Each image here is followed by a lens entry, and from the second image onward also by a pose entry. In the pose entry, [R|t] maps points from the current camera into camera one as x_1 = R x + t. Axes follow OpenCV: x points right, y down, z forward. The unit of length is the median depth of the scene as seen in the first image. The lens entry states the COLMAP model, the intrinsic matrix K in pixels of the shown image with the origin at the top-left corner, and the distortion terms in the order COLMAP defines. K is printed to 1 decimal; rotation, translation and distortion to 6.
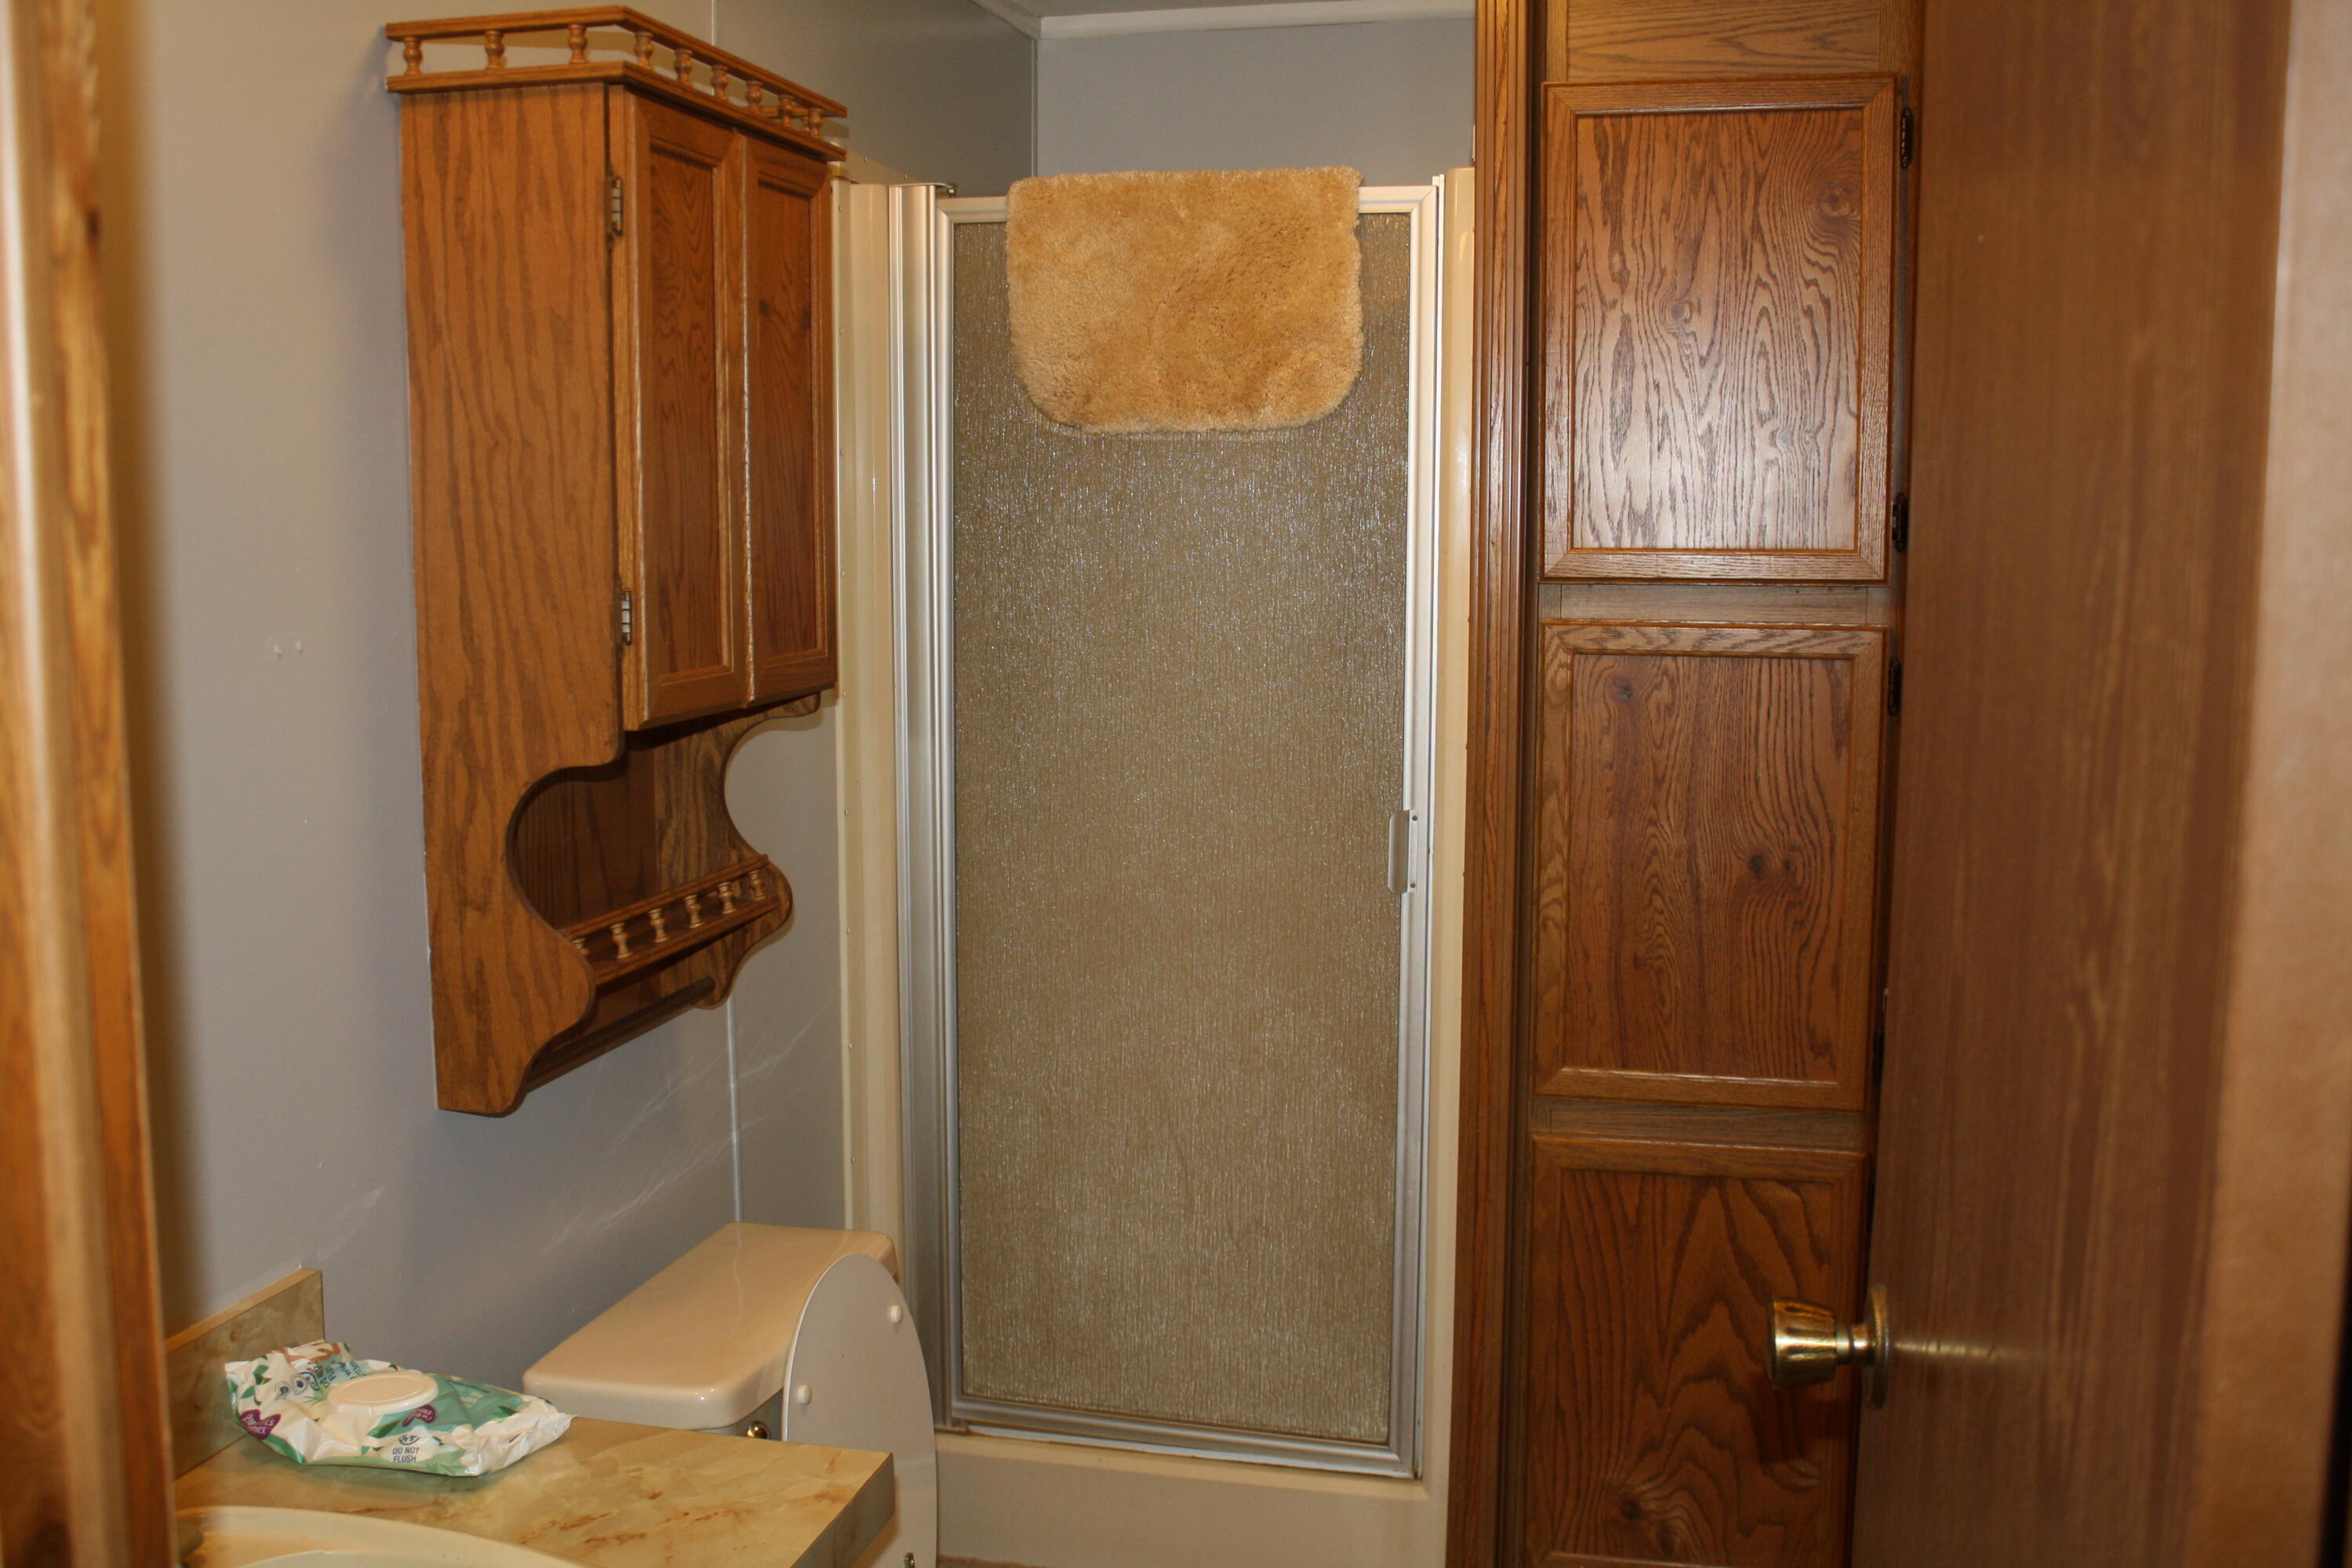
lens RADIAL K [[2280.4, 0, 1192.4], [0, 2280.4, 782.3], [0, 0, 1]] dist [-0.144066, 0.151630]
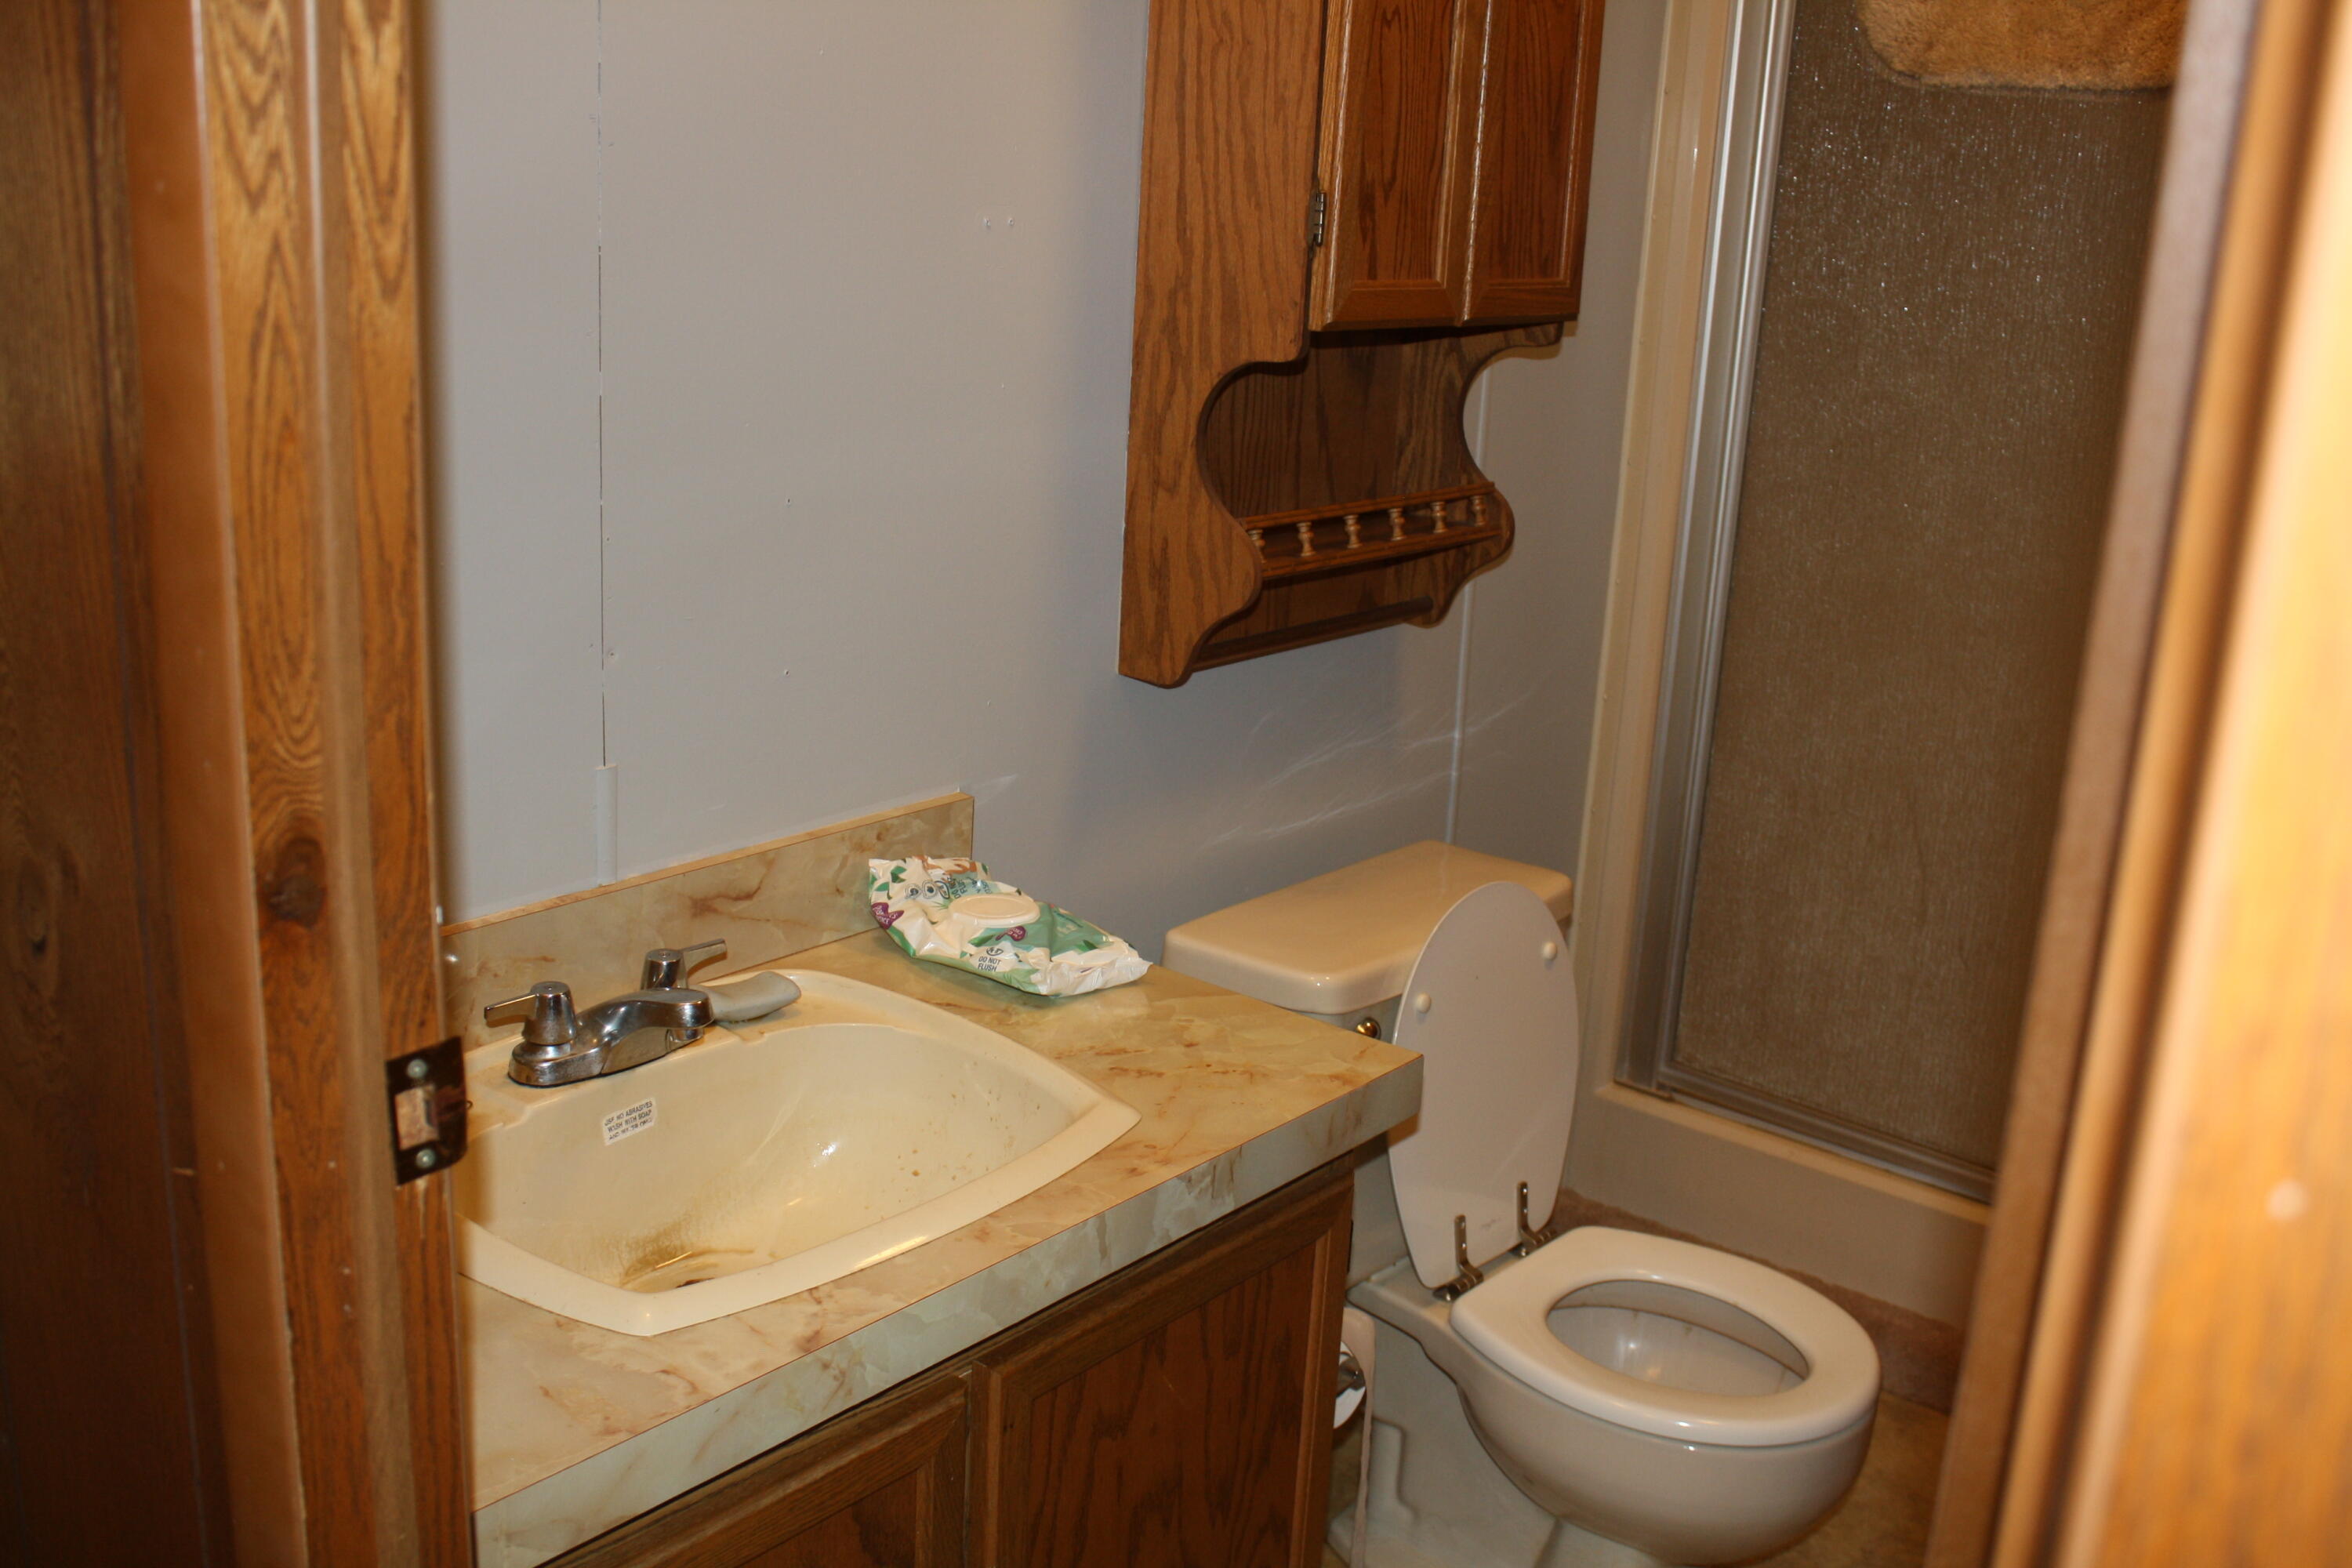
lens RADIAL K [[2280.4, 0, 1192.4], [0, 2280.4, 782.3], [0, 0, 1]] dist [-0.144066, 0.151630]
pose [[0.897636, 0.163687, -0.409213, 0.153593], [-0.105861, 0.981369, 0.160339, 0.018689], [0.427834, -0.100606, 0.898241, 0.032804]]
